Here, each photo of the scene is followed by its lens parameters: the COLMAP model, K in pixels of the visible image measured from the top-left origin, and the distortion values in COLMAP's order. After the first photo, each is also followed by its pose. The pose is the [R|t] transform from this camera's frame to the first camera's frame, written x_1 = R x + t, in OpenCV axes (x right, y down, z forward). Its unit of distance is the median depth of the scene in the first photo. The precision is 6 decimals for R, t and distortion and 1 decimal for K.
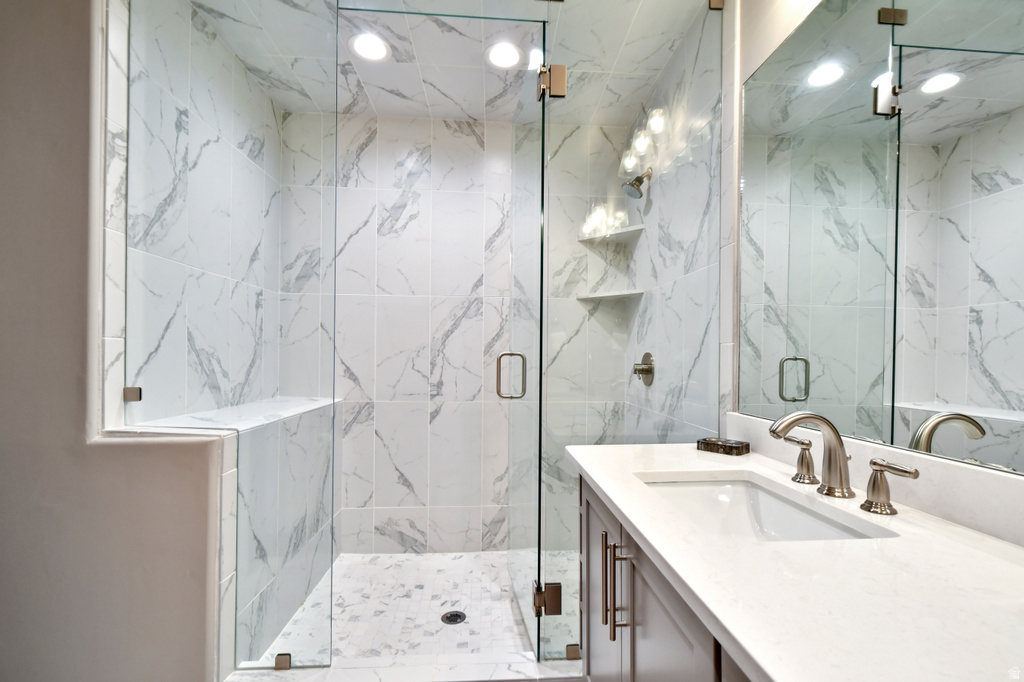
lens RADIAL K [[461.3, 0, 512.0], [0, 461.3, 341.0], [0, 0, 1]] dist [0.000929, -0.000424]
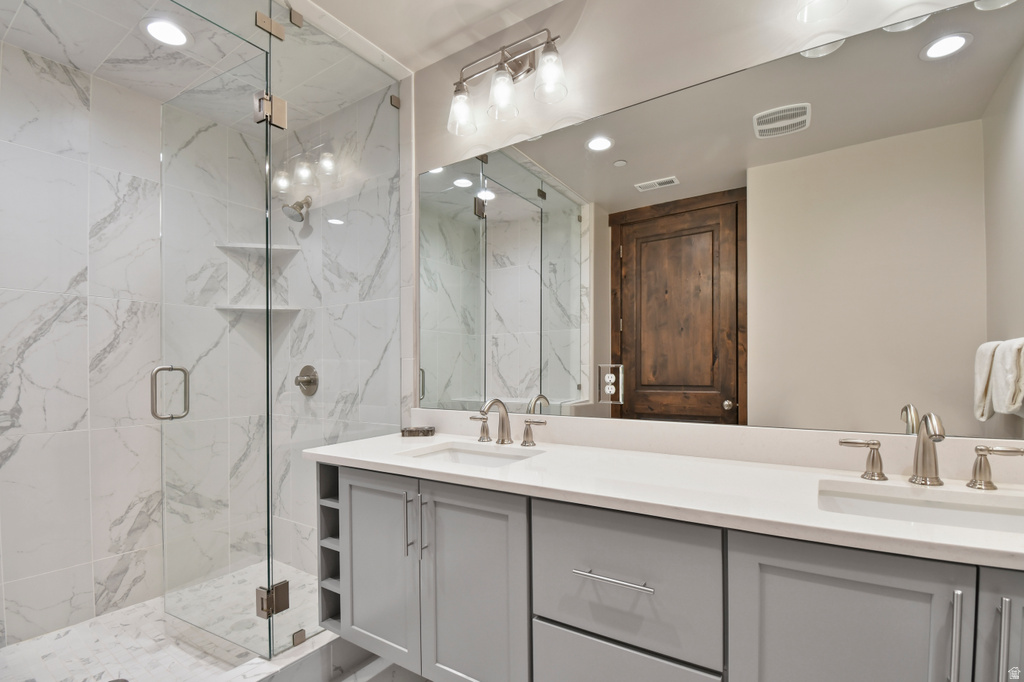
lens RADIAL K [[460.0, 0, 511.9], [0, 460.0, 340.1], [0, 0, 1]] dist [0.001602, -0.015817]
pose [[0.616539, 0.034315, 0.786576, -0.248748], [-0.012202, 0.999346, -0.034034, -0.003682], [-0.787230, 0.011385, 0.616555, -0.048560]]
